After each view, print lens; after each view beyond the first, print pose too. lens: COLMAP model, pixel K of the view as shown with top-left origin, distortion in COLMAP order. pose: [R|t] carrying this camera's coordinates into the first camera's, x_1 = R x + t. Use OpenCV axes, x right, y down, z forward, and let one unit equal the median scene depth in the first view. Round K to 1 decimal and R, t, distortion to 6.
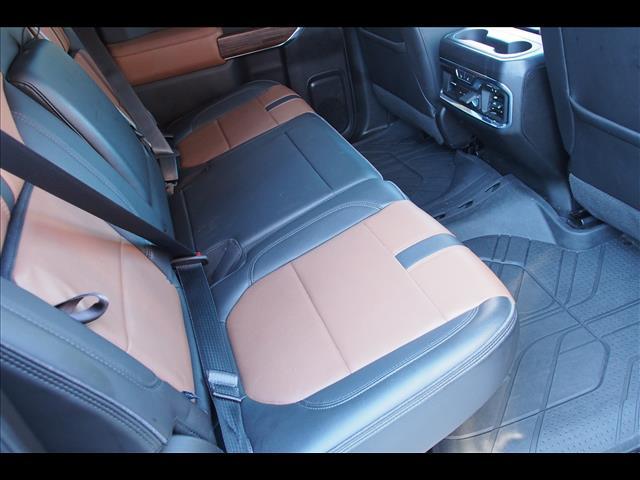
lens RADIAL K [[510.8, 0, 319.9], [0, 510.8, 239.1], [0, 0, 1]] dist [-0.013881, -0.006033]
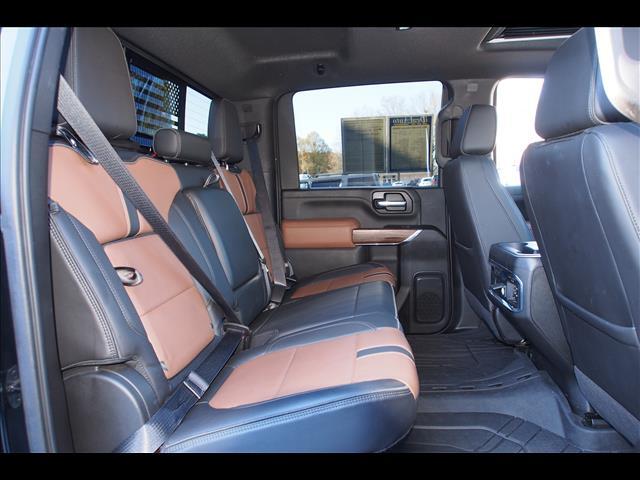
lens RADIAL K [[446.2, 0, 320.5], [0, 446.2, 240.7], [0, 0, 1]] dist [-0.027647, -0.007546]
pose [[0.895418, 0.178397, -0.407923, 0.307847], [-0.337264, 0.869908, -0.359880, 0.146131], [0.290654, 0.459821, 0.839098, -0.067929]]
